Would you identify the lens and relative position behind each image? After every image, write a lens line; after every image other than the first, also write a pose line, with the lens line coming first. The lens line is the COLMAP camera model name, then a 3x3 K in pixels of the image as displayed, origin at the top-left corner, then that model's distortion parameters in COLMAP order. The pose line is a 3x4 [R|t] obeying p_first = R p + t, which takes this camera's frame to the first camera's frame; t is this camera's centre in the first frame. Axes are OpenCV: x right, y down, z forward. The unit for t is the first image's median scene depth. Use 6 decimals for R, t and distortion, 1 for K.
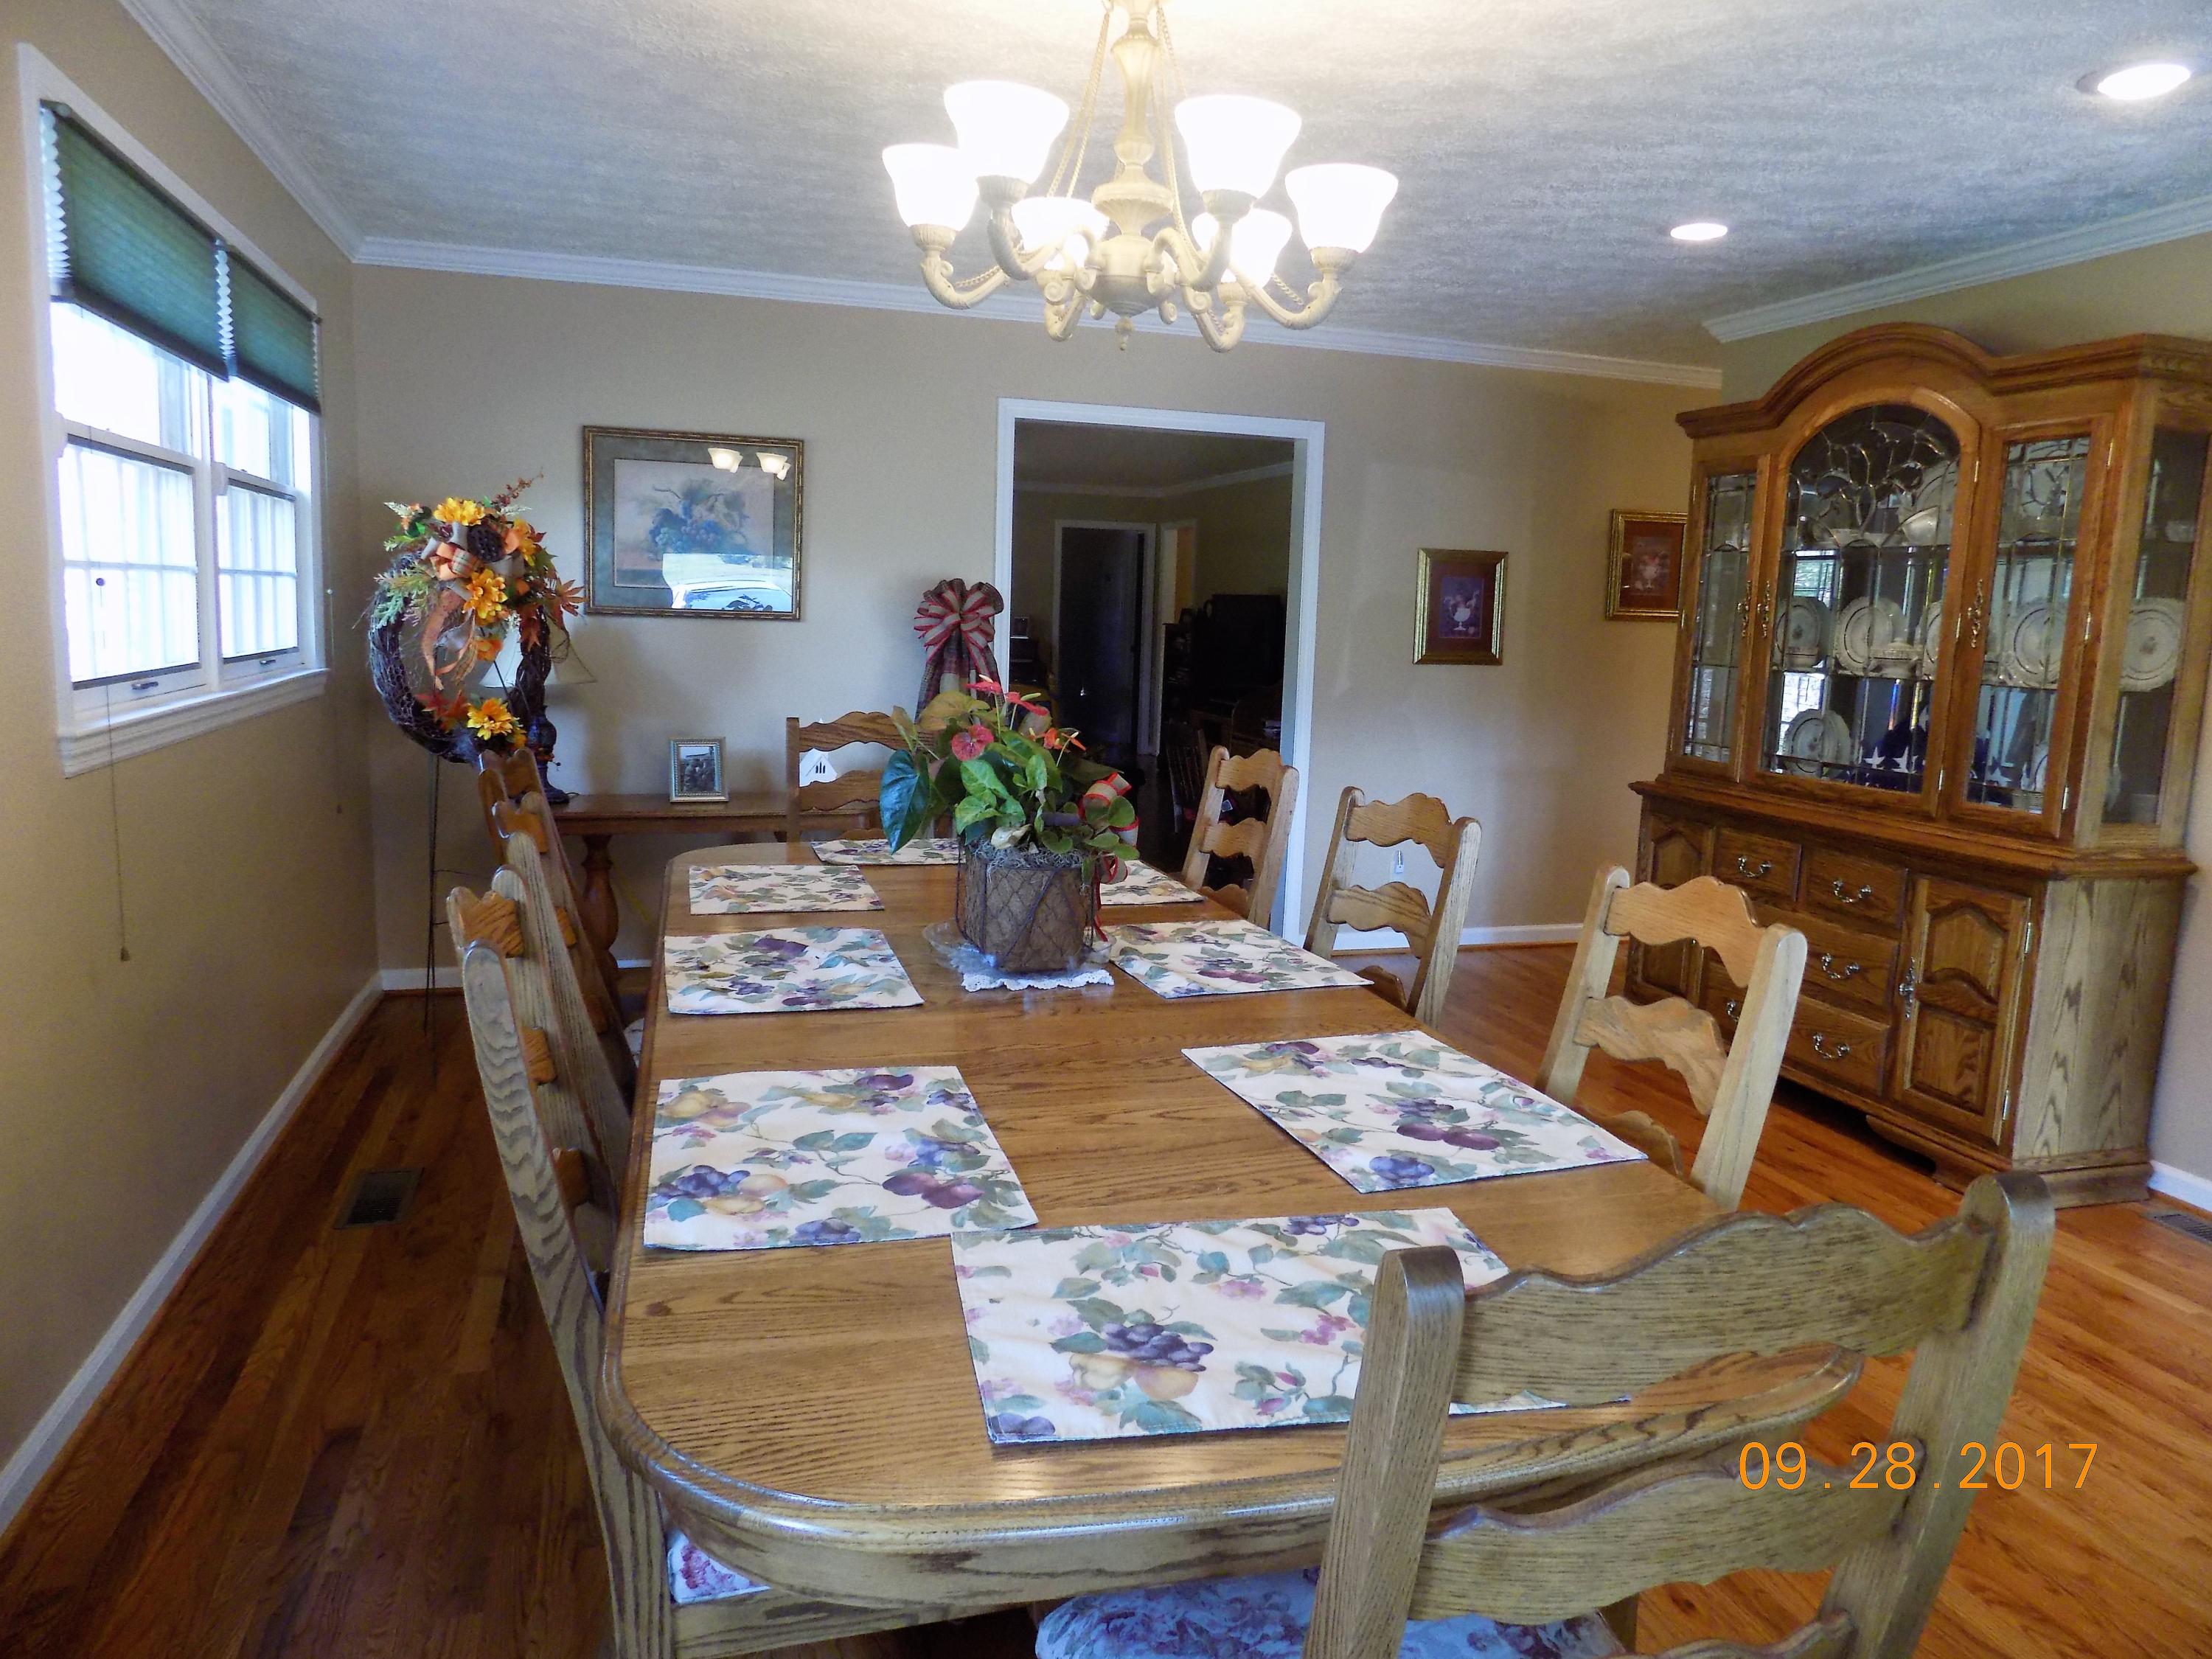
lens RADIAL K [[1490.3, 0, 1116.0], [0, 1490.3, 818.6], [0, 0, 1]] dist [-0.081461, 0.078771]
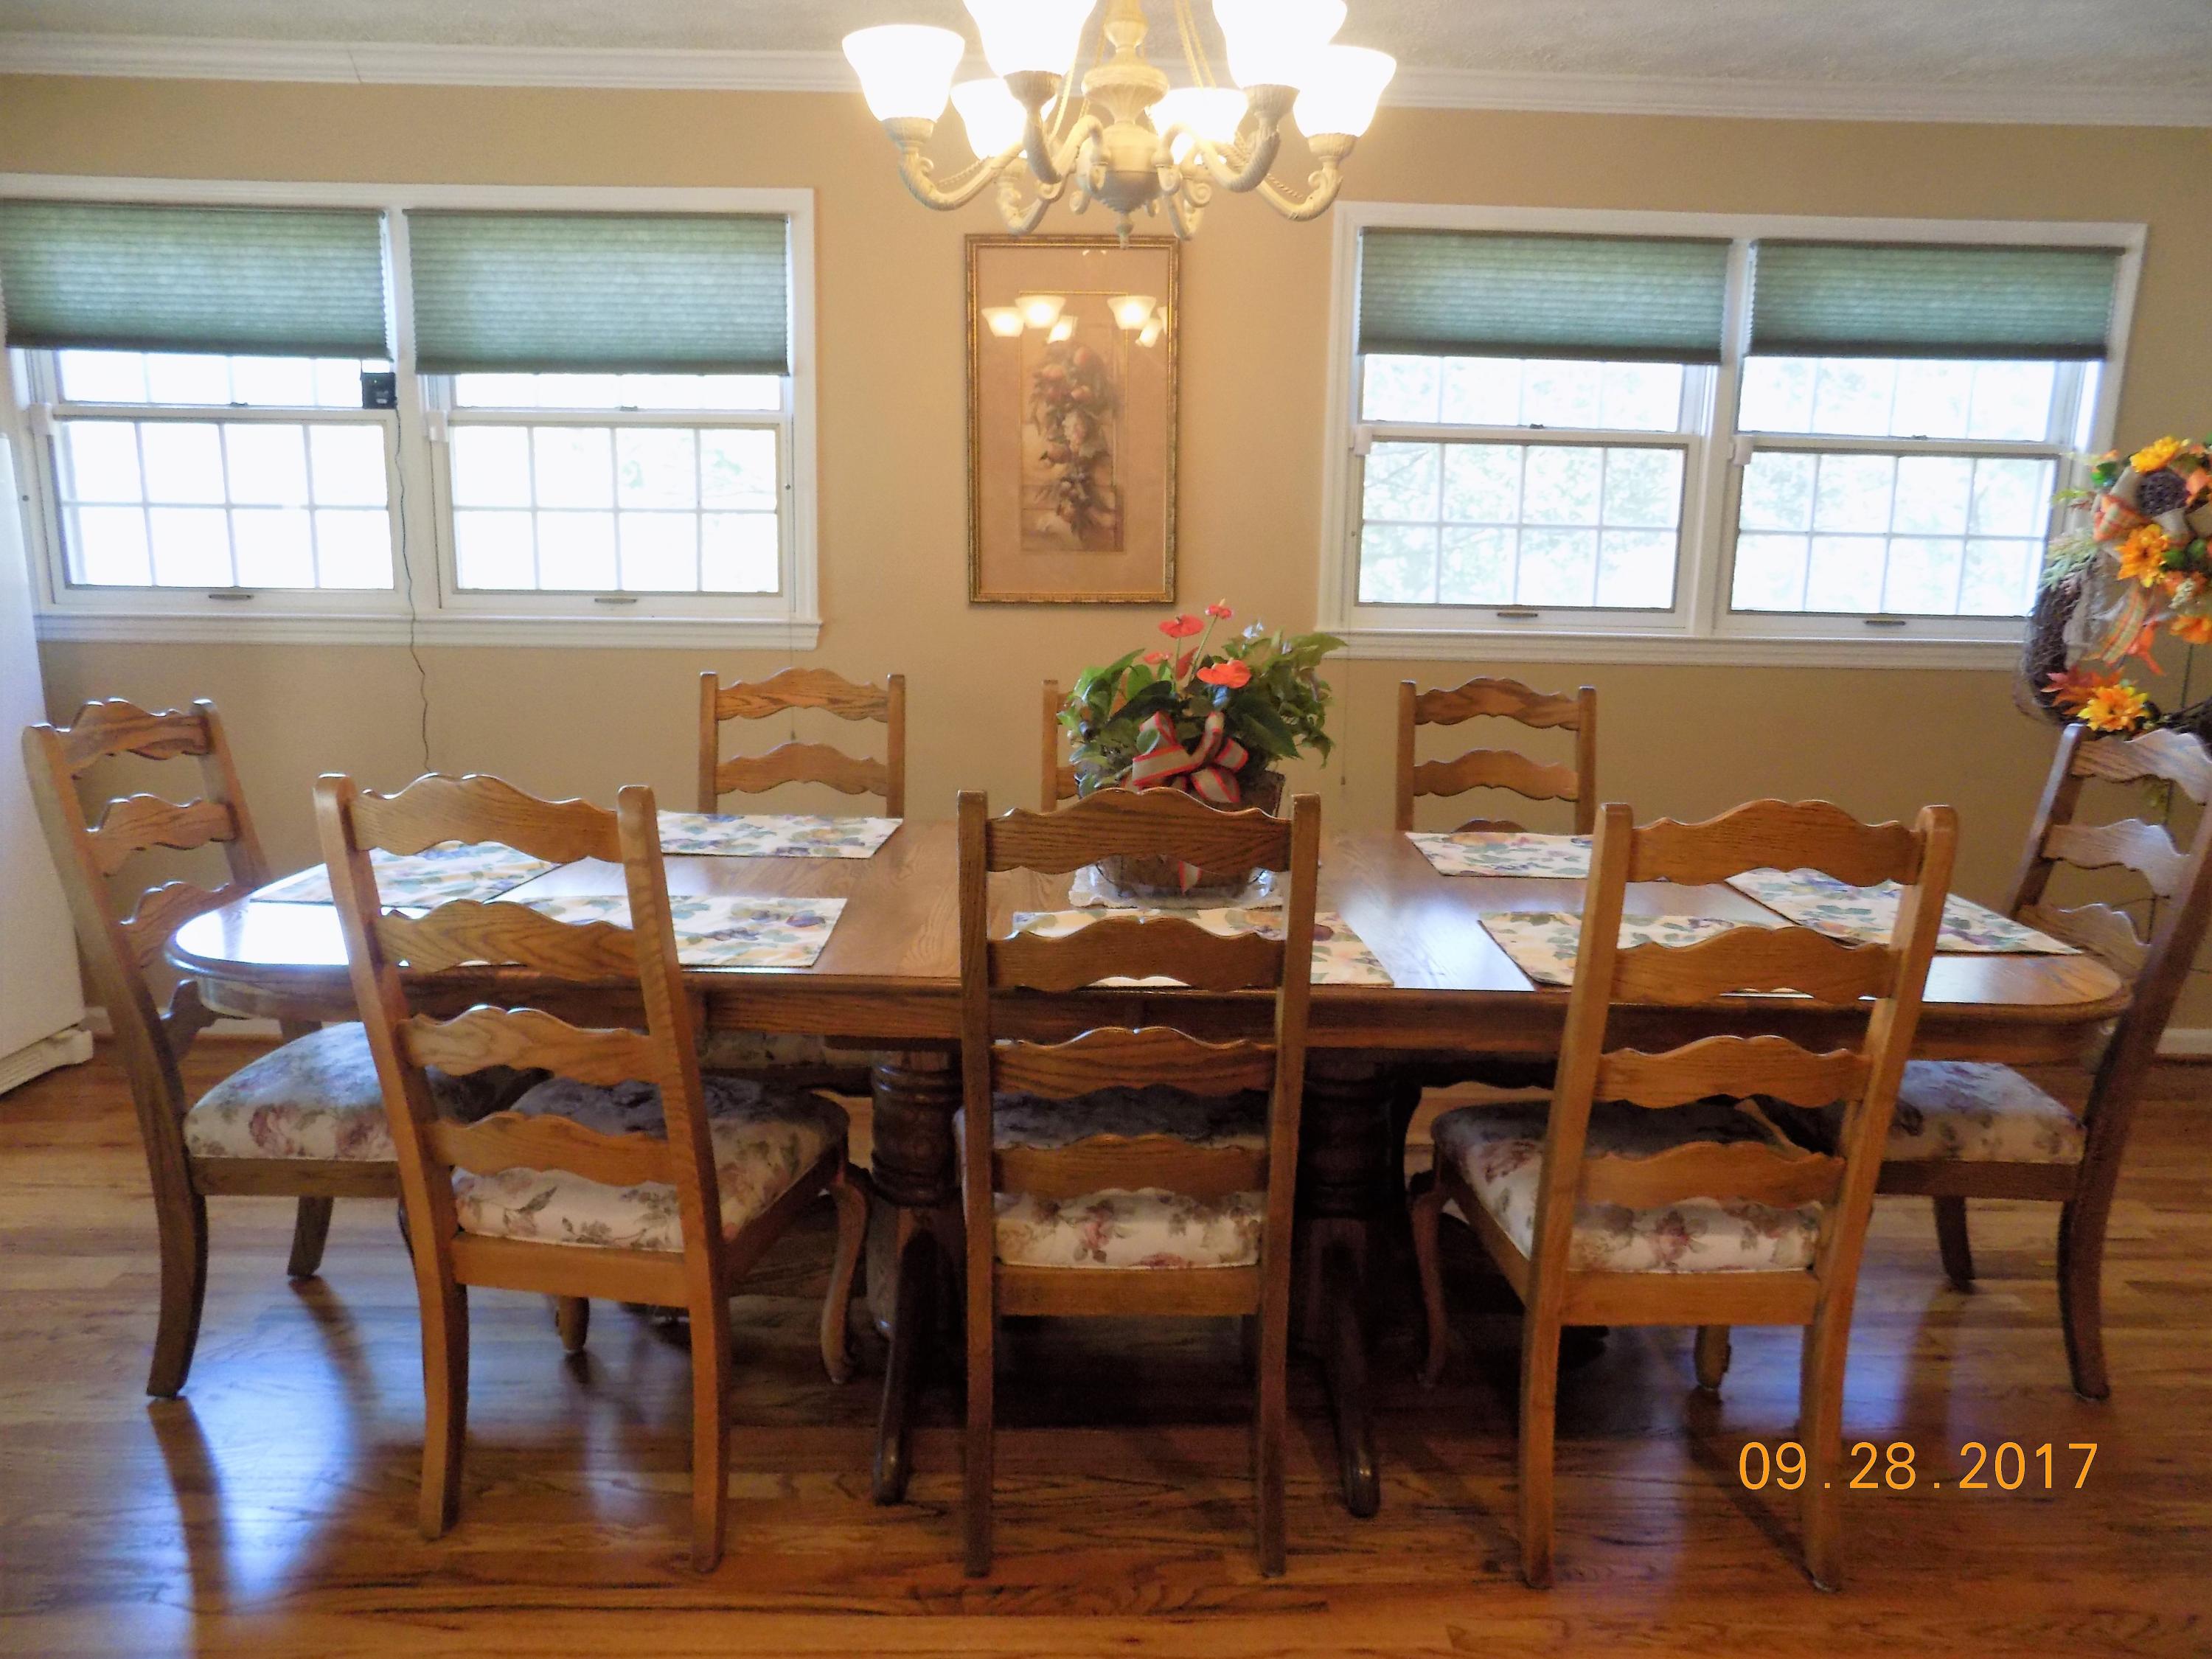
lens RADIAL K [[1490.3, 0, 1116.0], [0, 1490.3, 818.6], [0, 0, 1]] dist [-0.081461, 0.078771]
pose [[-0.270404, 0.138060, -0.952796, 0.504826], [-0.167588, 0.967805, 0.187796, -0.070159], [0.948048, 0.210458, -0.238561, 0.693188]]
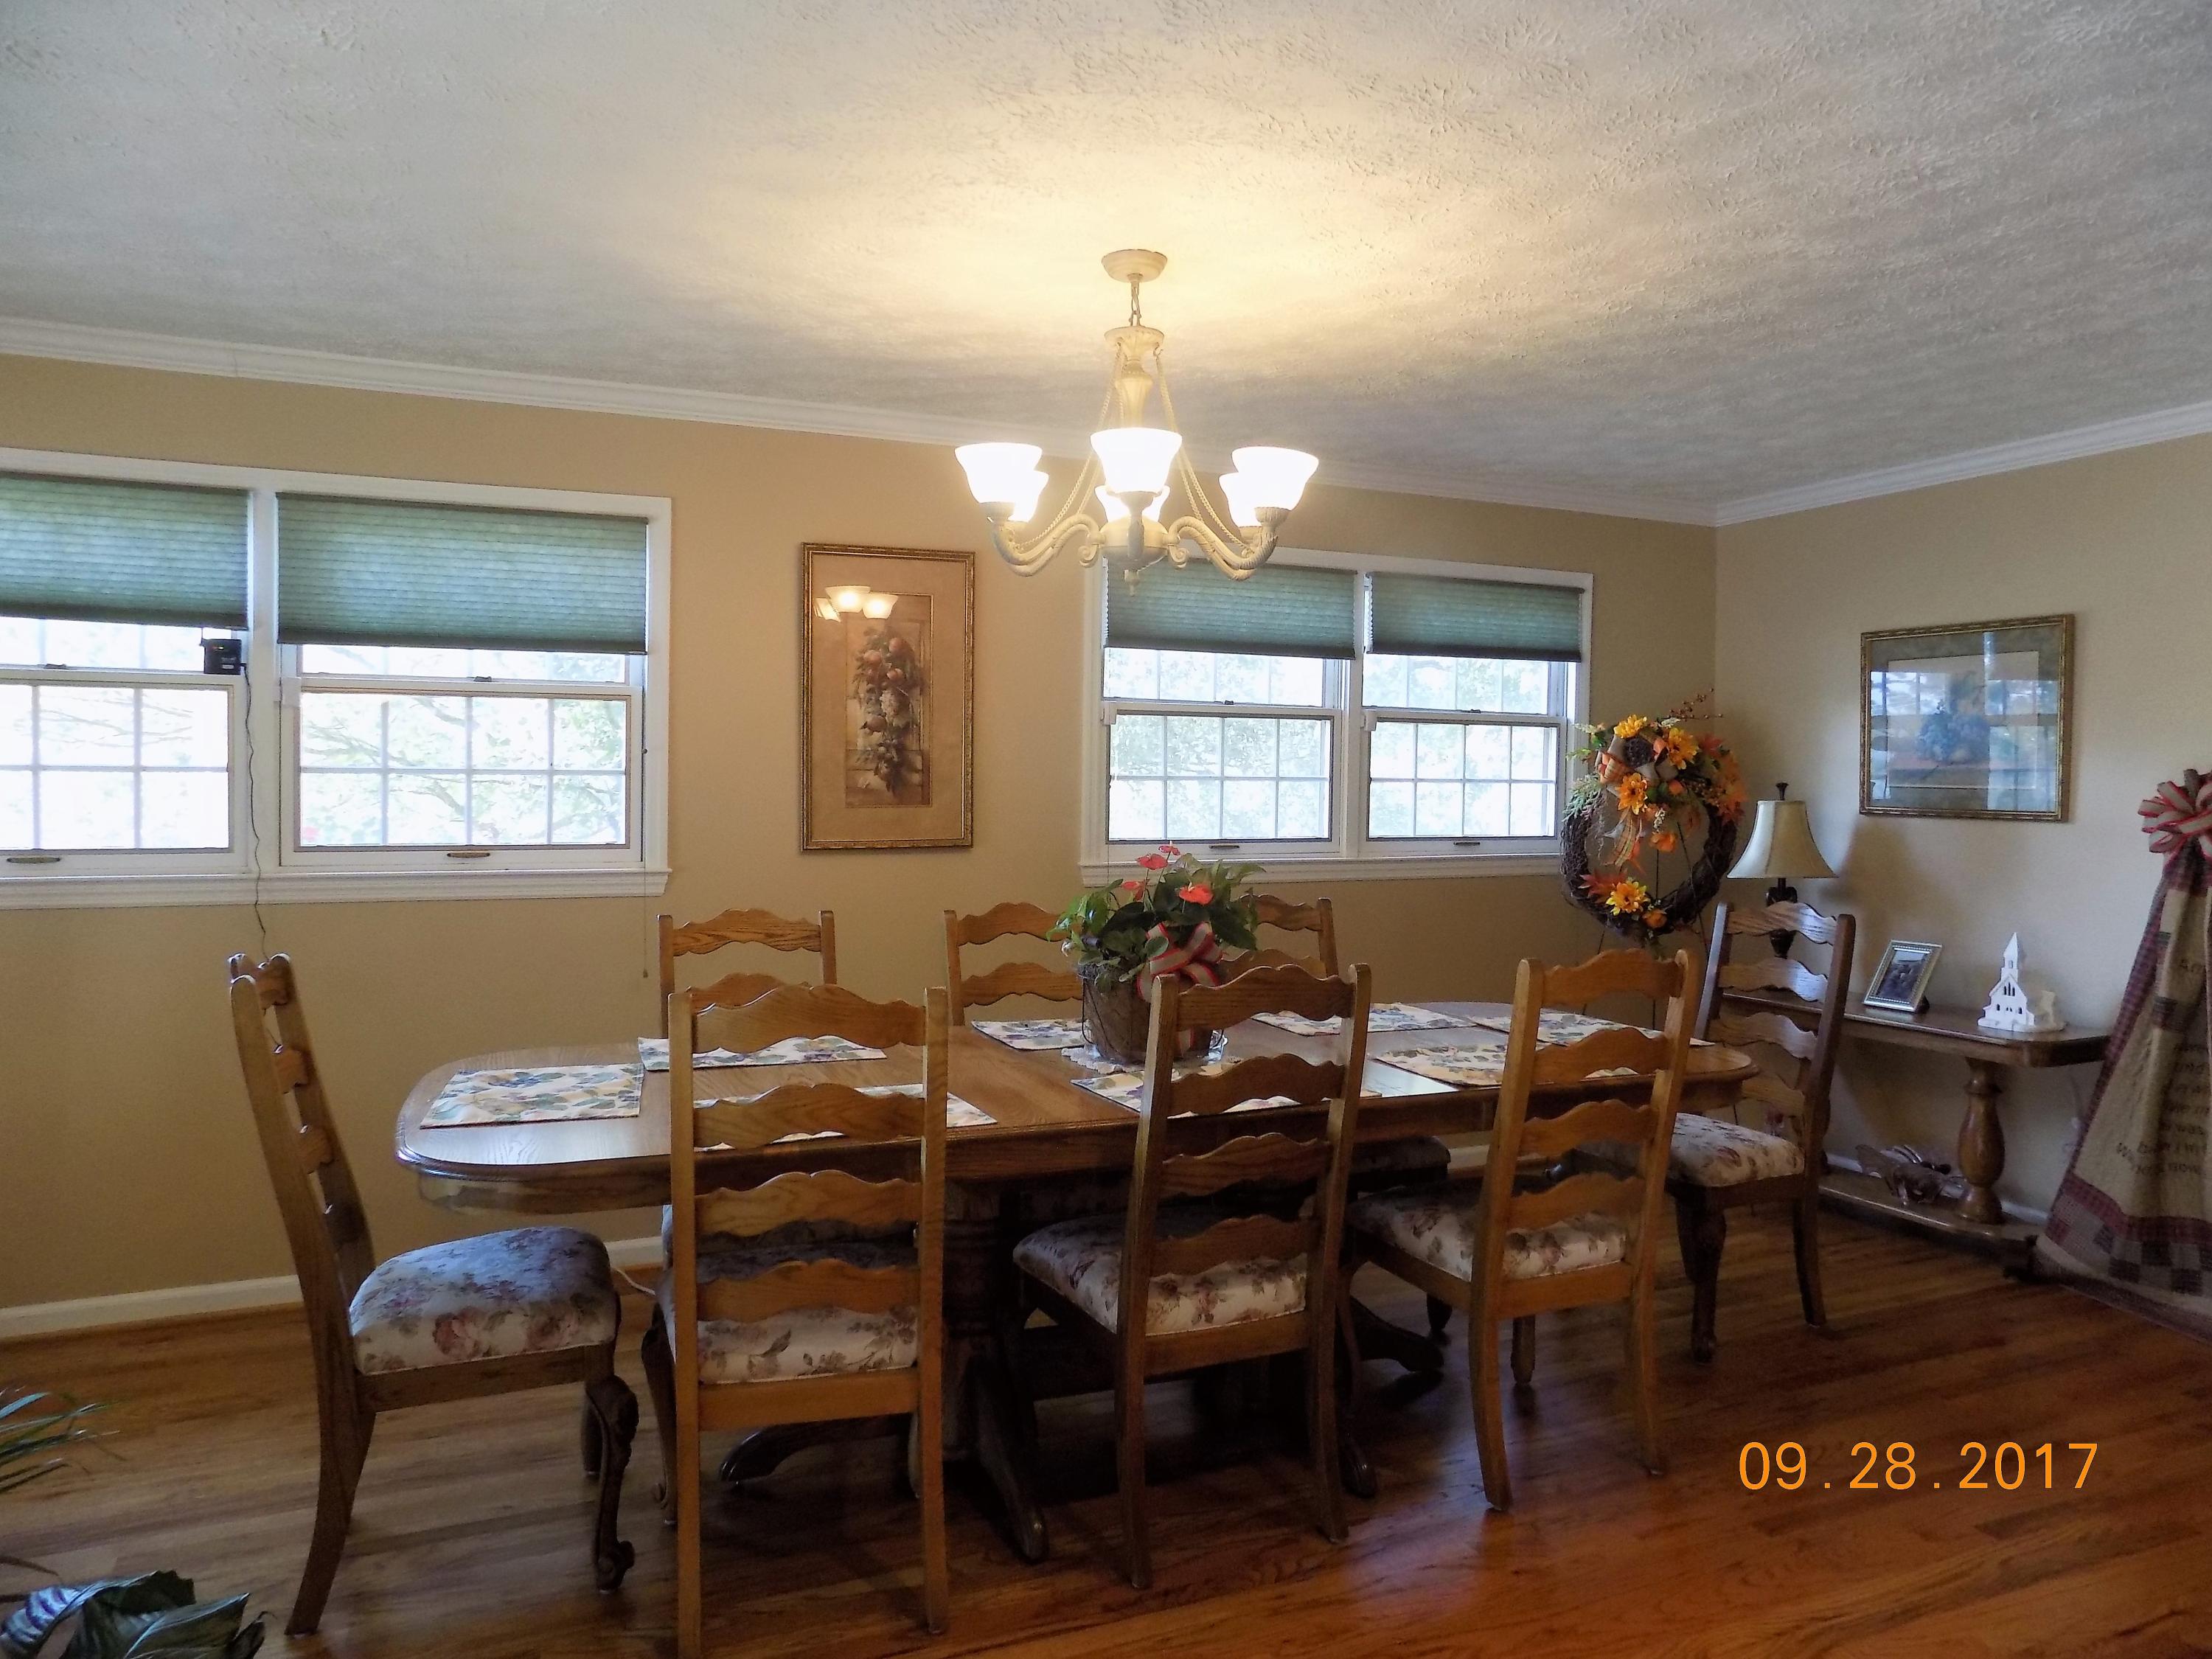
lens RADIAL K [[1490.3, 0, 1116.0], [0, 1490.3, 818.6], [0, 0, 1]] dist [-0.081461, 0.078771]
pose [[0.118069, -0.013895, -0.992908, 0.709650], [-0.148027, 0.988484, -0.031435, -0.034053], [0.981910, 0.150689, 0.114652, 0.460286]]
